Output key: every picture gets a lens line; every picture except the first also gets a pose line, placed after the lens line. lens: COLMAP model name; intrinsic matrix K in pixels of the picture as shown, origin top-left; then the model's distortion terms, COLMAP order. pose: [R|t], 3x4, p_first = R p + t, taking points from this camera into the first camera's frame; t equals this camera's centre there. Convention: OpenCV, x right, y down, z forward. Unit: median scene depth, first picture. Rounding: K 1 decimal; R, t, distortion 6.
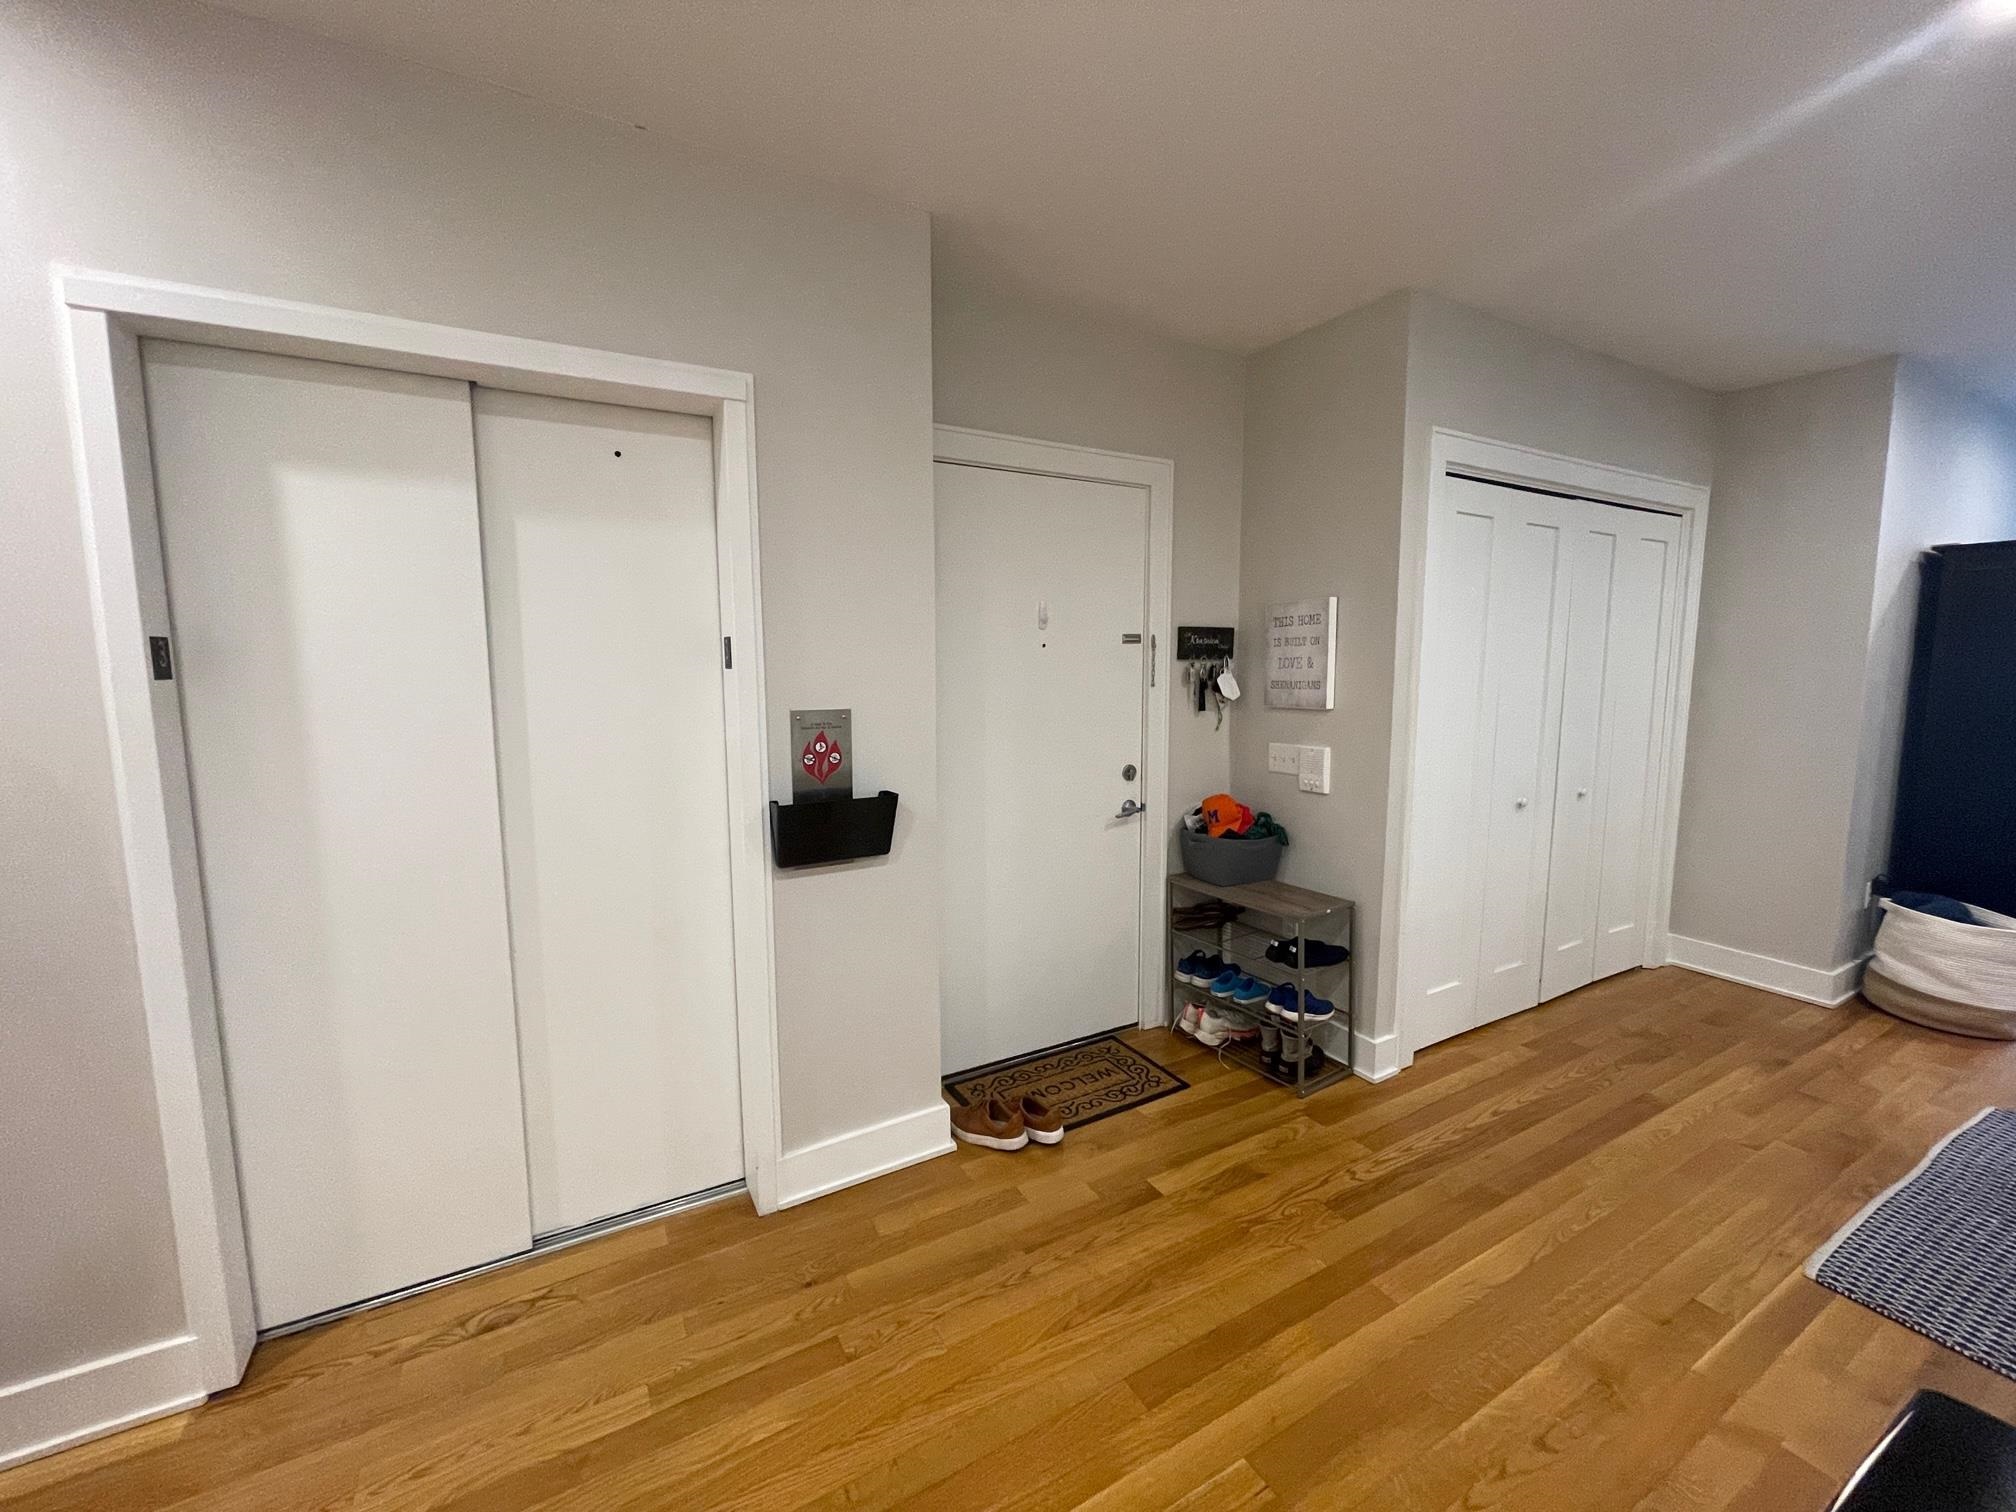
lens RADIAL K [[814.0, 0, 1013.2], [0, 814.0, 751.2], [0, 0, 1]] dist [-0.007969, 0.000810]
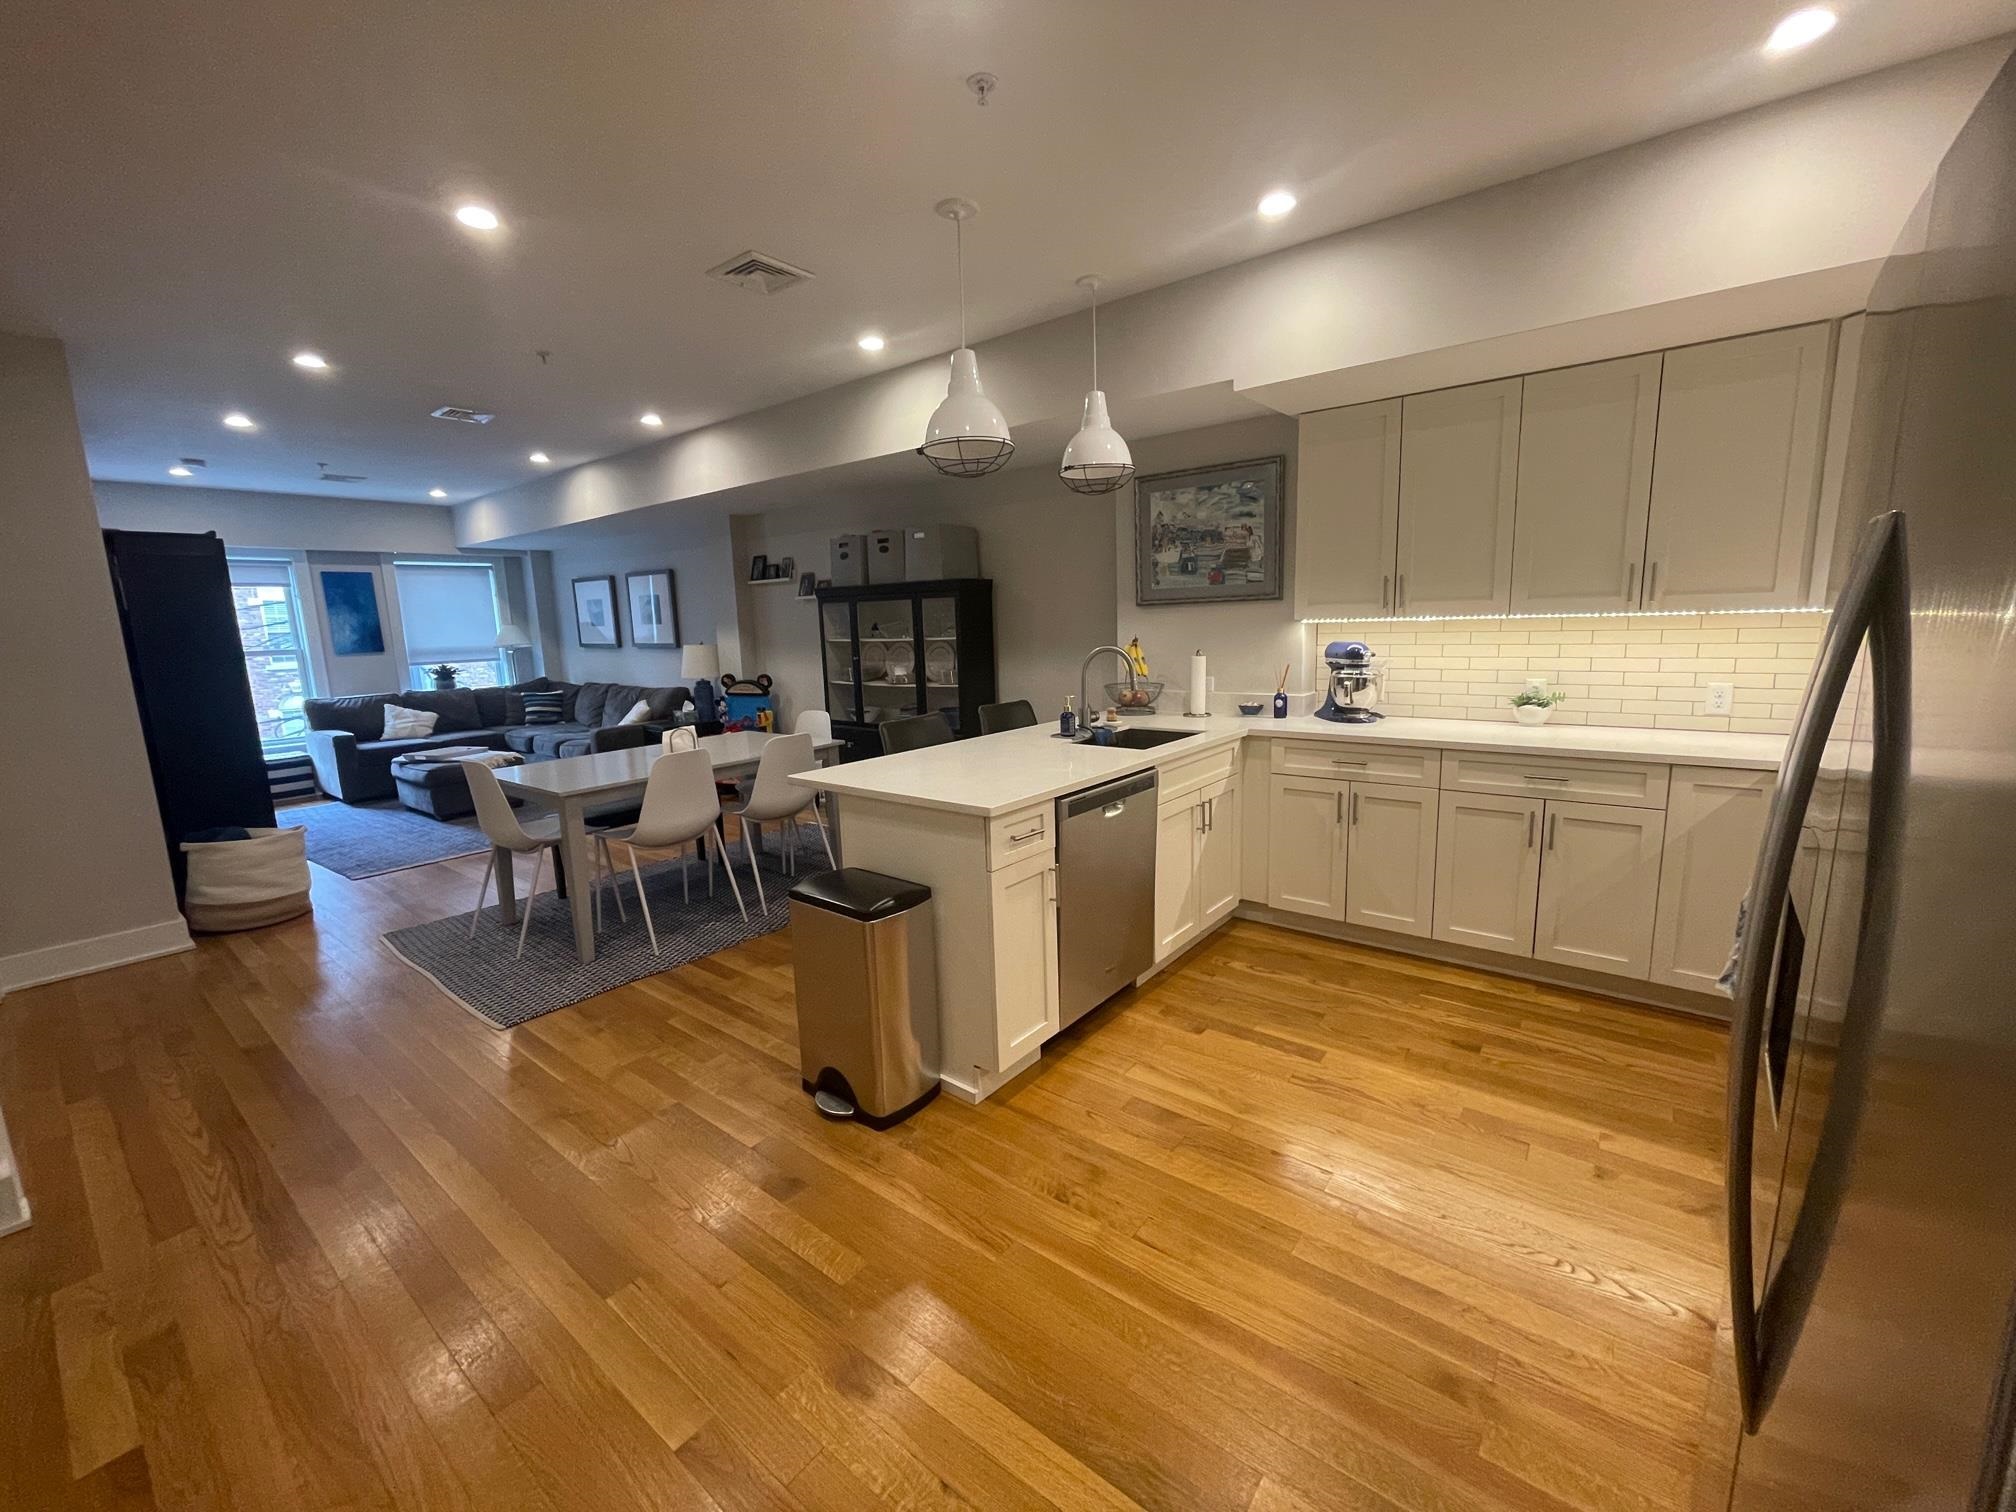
lens RADIAL K [[814.0, 0, 1015.6], [0, 814.0, 754.2], [0, 0, 1]] dist [-0.007969, 0.000810]
pose [[-0.387037, -0.138531, 0.911598, -0.458714], [0.133124, 0.969896, 0.203911, -0.016626], [-0.912404, 0.200277, -0.356944, 0.378839]]
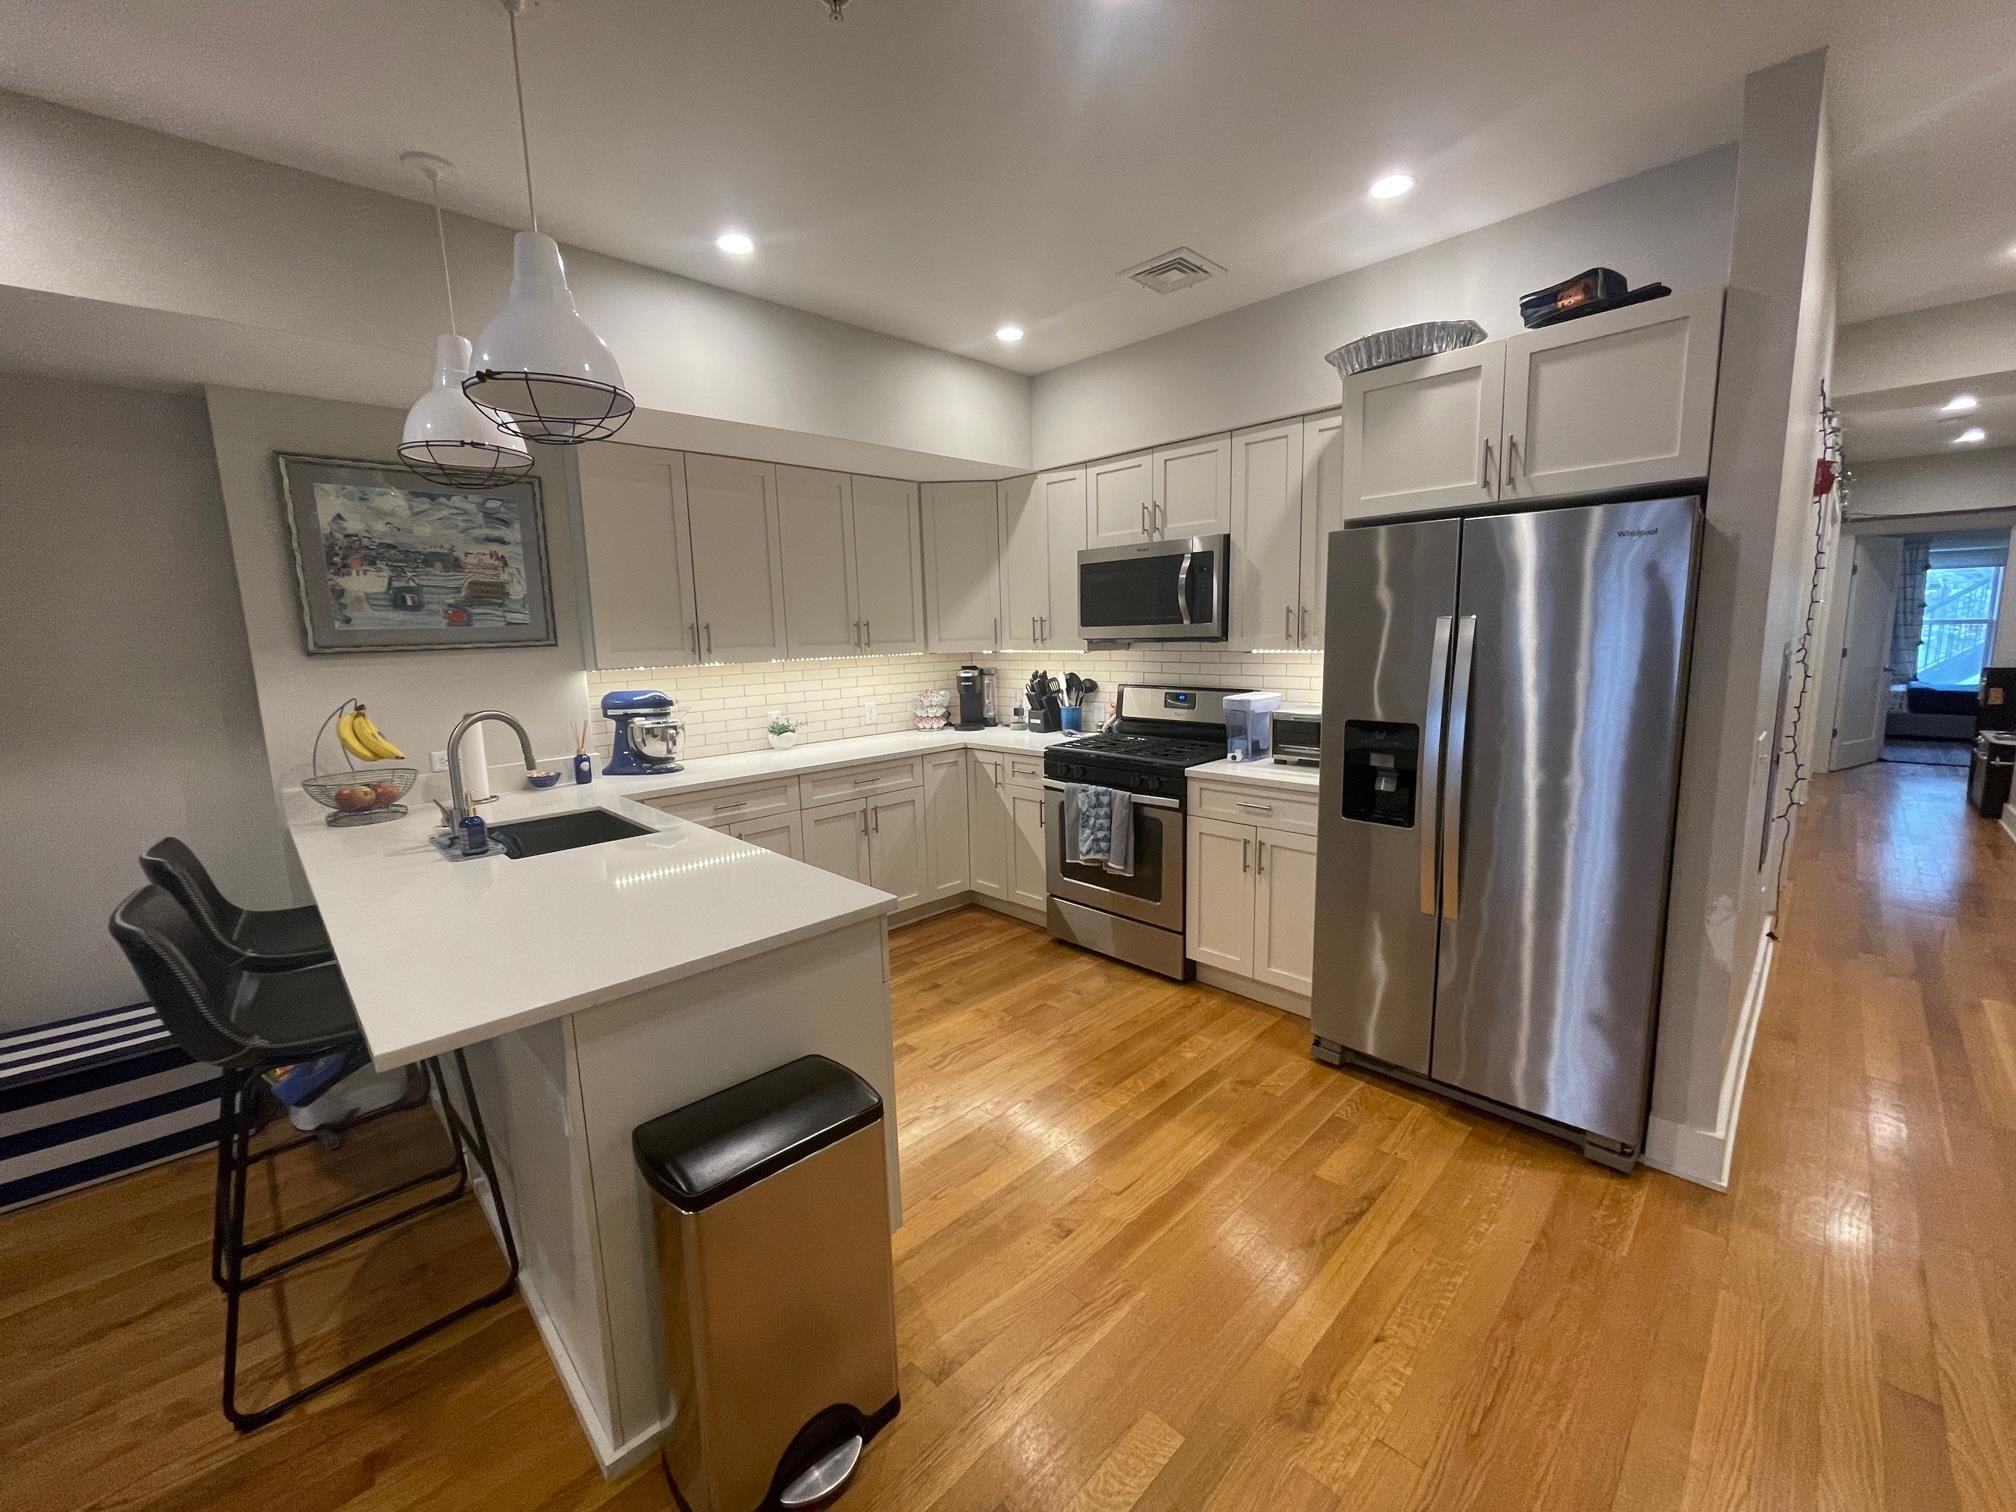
lens RADIAL K [[814.0, 0, 1004.1], [0, 814.0, 758.7], [0, 0, 1]] dist [-0.007969, 0.000810]
pose [[-0.962811, 0.071741, -0.260478, 0.314541], [0.000746, 0.964804, 0.262969, -0.077086], [0.270176, 0.252995, -0.928977, 0.701673]]
